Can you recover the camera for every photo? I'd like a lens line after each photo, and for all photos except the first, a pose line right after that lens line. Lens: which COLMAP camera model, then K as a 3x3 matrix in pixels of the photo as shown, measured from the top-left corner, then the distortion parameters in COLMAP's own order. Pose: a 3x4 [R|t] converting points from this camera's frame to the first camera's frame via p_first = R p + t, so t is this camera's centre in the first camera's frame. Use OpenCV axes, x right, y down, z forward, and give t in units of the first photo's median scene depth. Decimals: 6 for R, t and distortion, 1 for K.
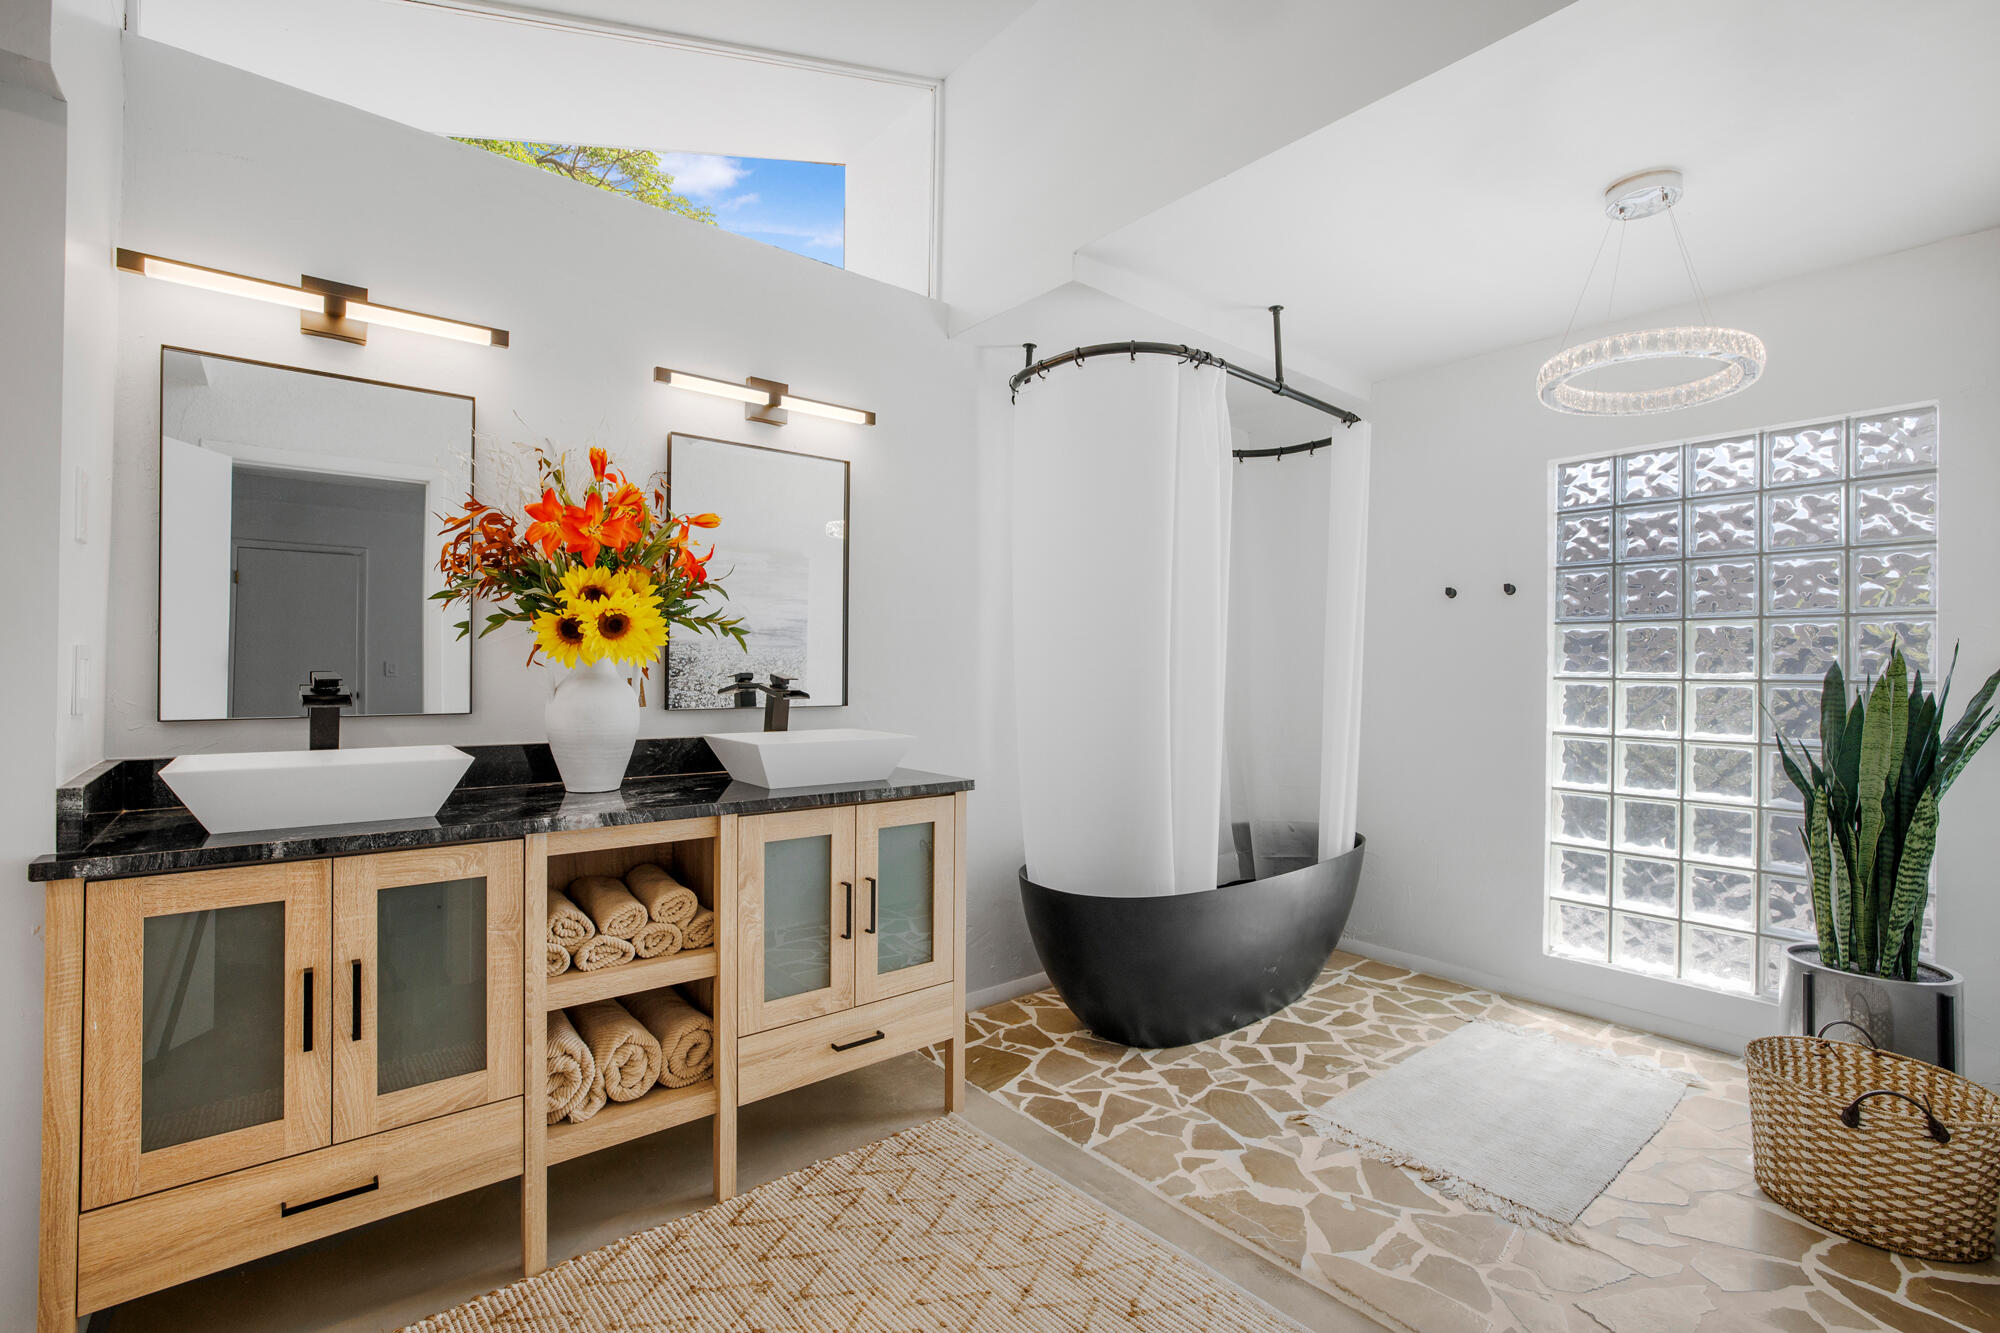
lens RADIAL K [[897.0, 0, 1005.1], [0, 897.0, 669.5], [0, 0, 1]] dist [-0.015591, 0.007086]
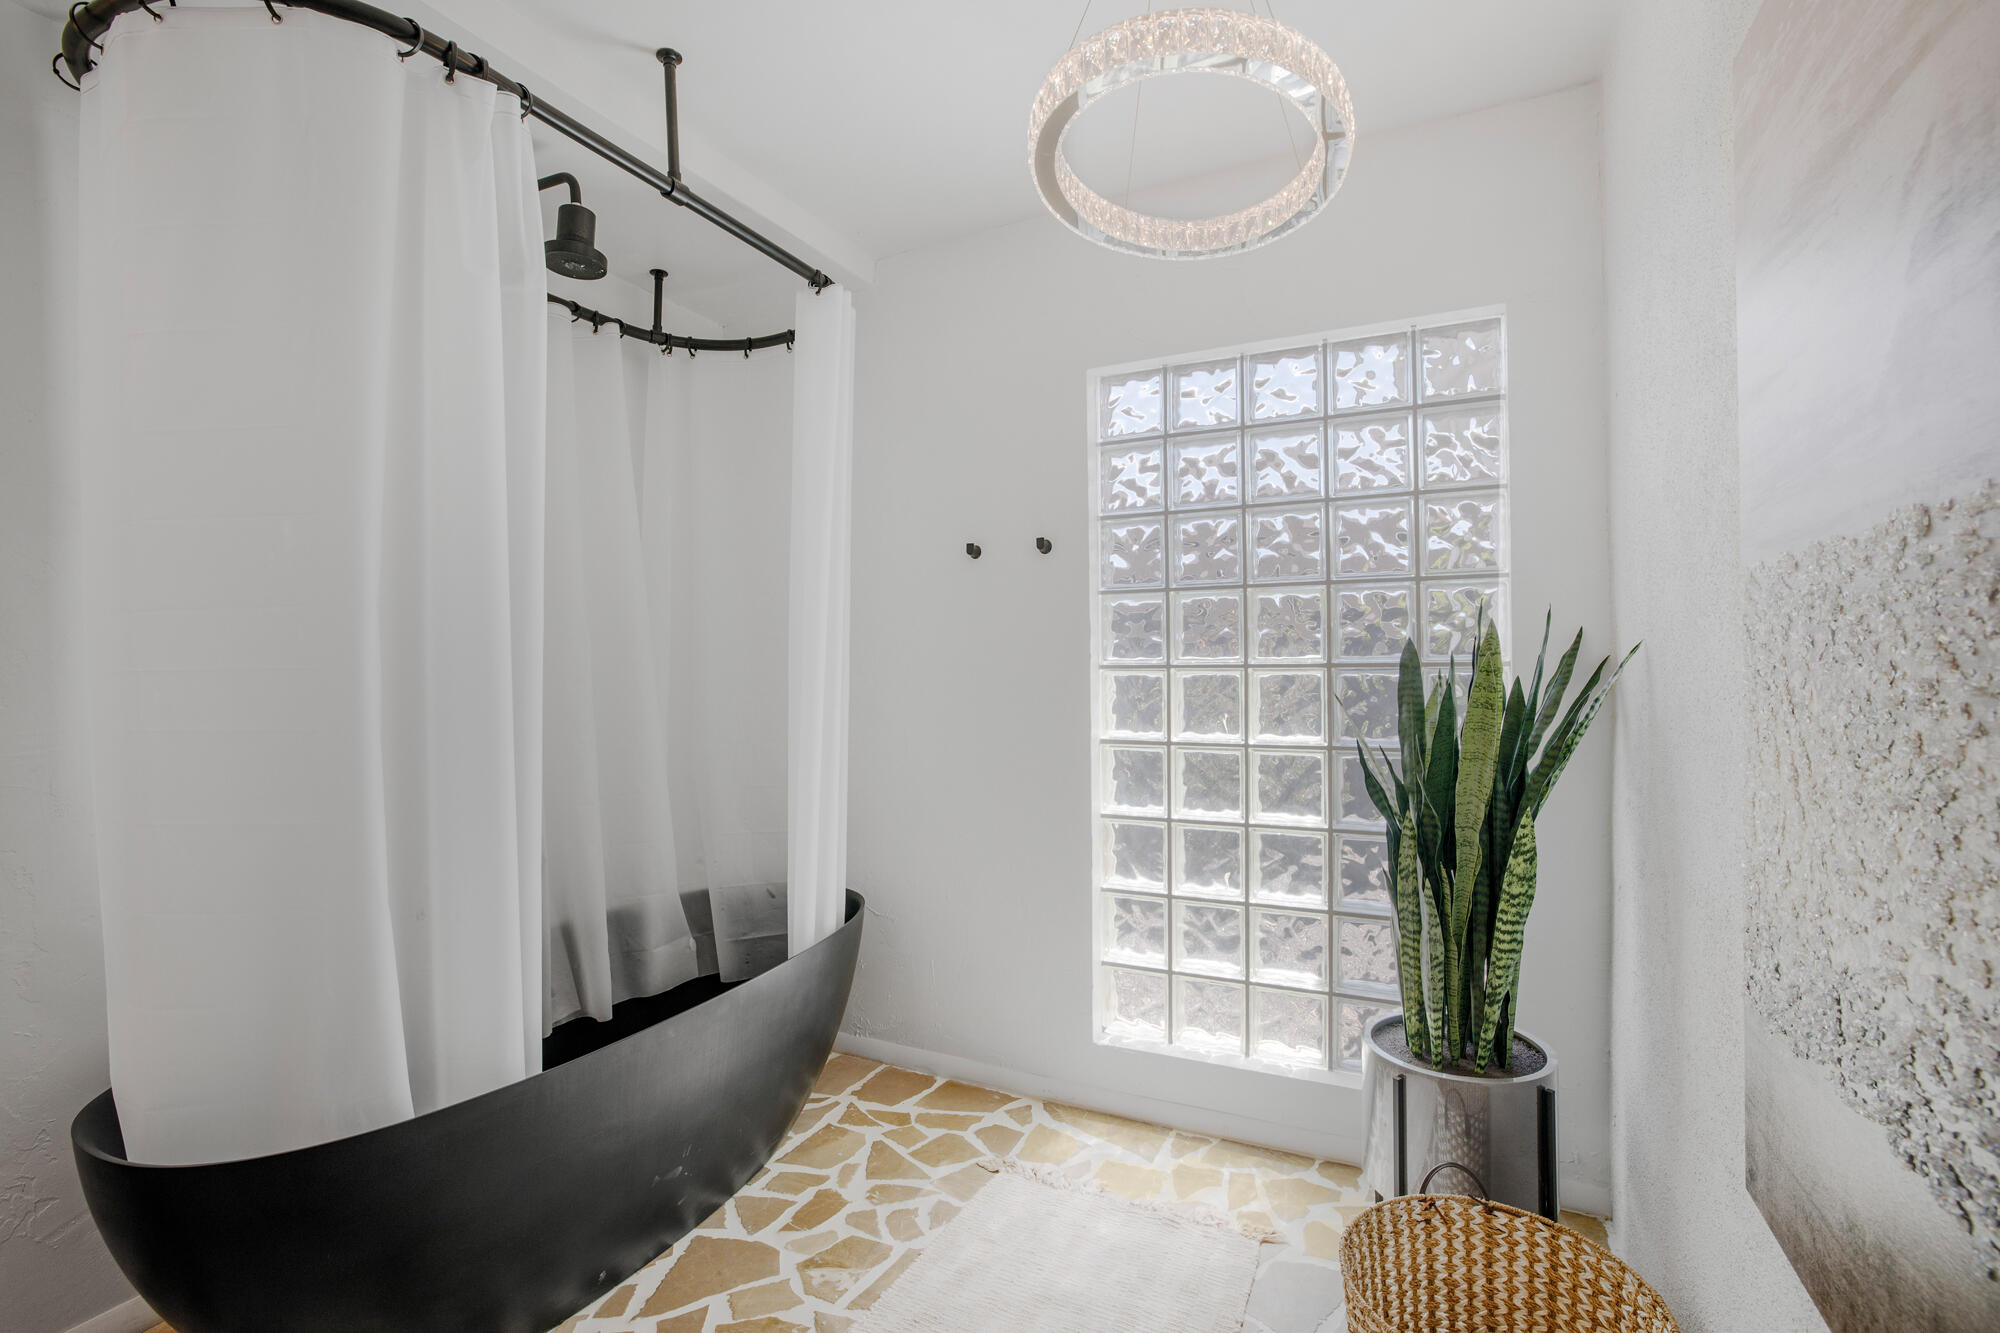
lens RADIAL K [[897.5, 0, 996.3], [0, 897.5, 667.0], [0, 0, 1]] dist [-0.026540, 0.000103]
pose [[0.925546, -0.021563, 0.378020, 0.275425], [0.019052, 0.999765, 0.010382, 0.000313], [-0.378155, -0.002407, 0.925739, 0.373140]]
